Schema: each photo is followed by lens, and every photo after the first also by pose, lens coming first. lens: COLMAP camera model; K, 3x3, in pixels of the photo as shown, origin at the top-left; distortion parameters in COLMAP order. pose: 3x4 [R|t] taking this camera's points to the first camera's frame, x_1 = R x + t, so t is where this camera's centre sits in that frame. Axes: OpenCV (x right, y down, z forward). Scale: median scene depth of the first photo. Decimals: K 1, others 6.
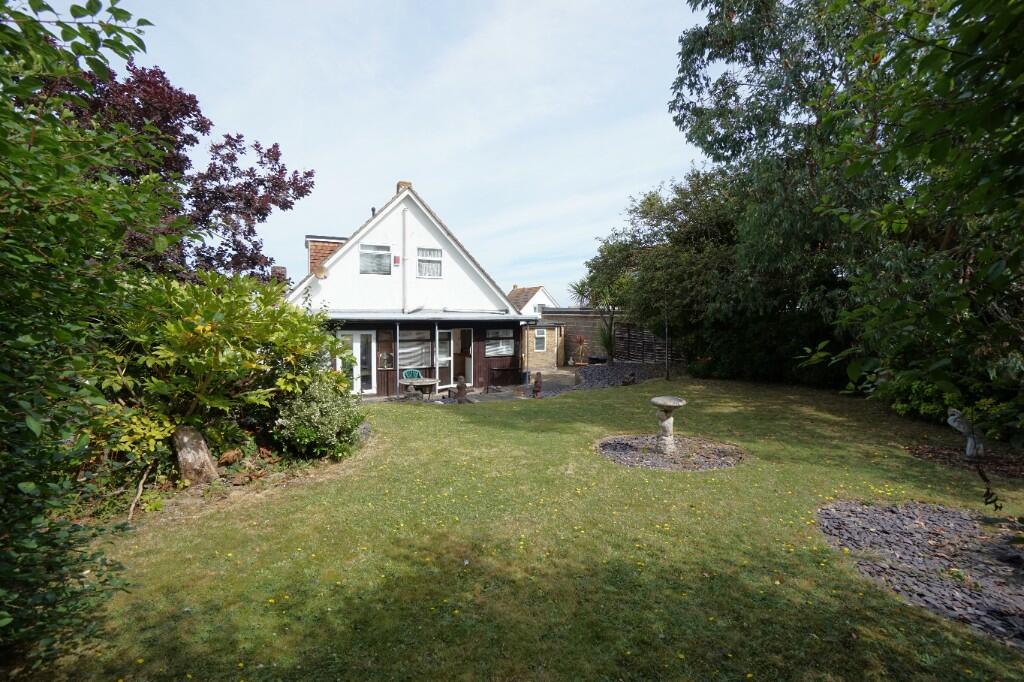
lens RADIAL K [[457.0, 0, 511.3], [0, 457.0, 336.5], [0, 0, 1]] dist [-0.040371, 0.005850]
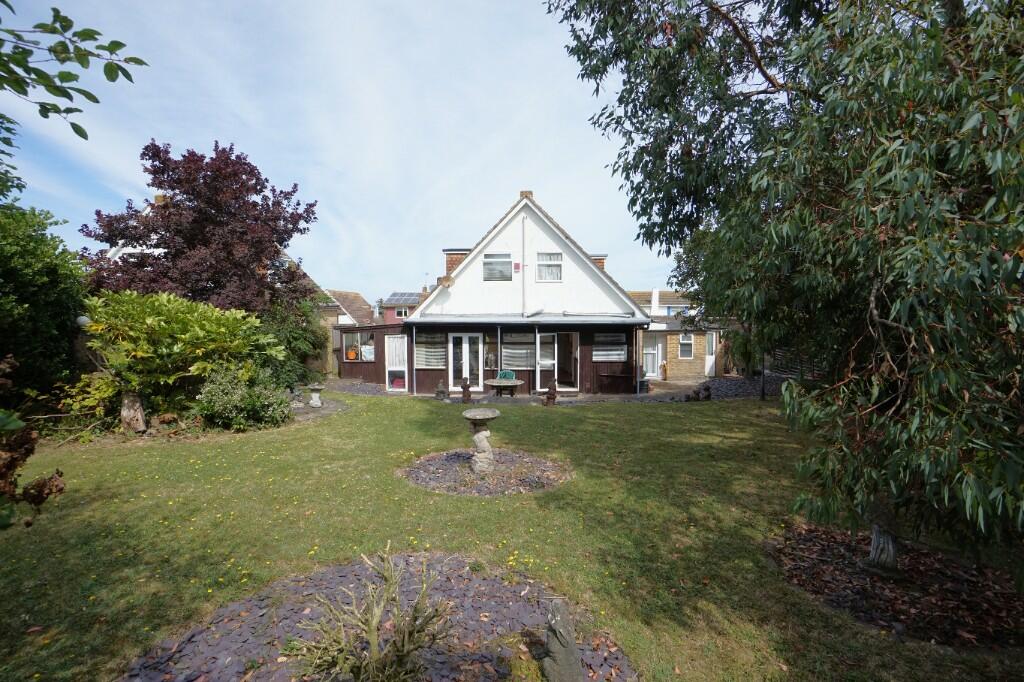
lens RADIAL K [[457.0, 0, 512.3], [0, 457.0, 338.2], [0, 0, 1]] dist [-0.040371, 0.005850]
pose [[0.868299, 0.018221, -0.495706, 0.273341], [-0.020811, 0.999783, 0.000296, -0.002047], [0.495604, 0.010059, 0.868490, 0.081931]]
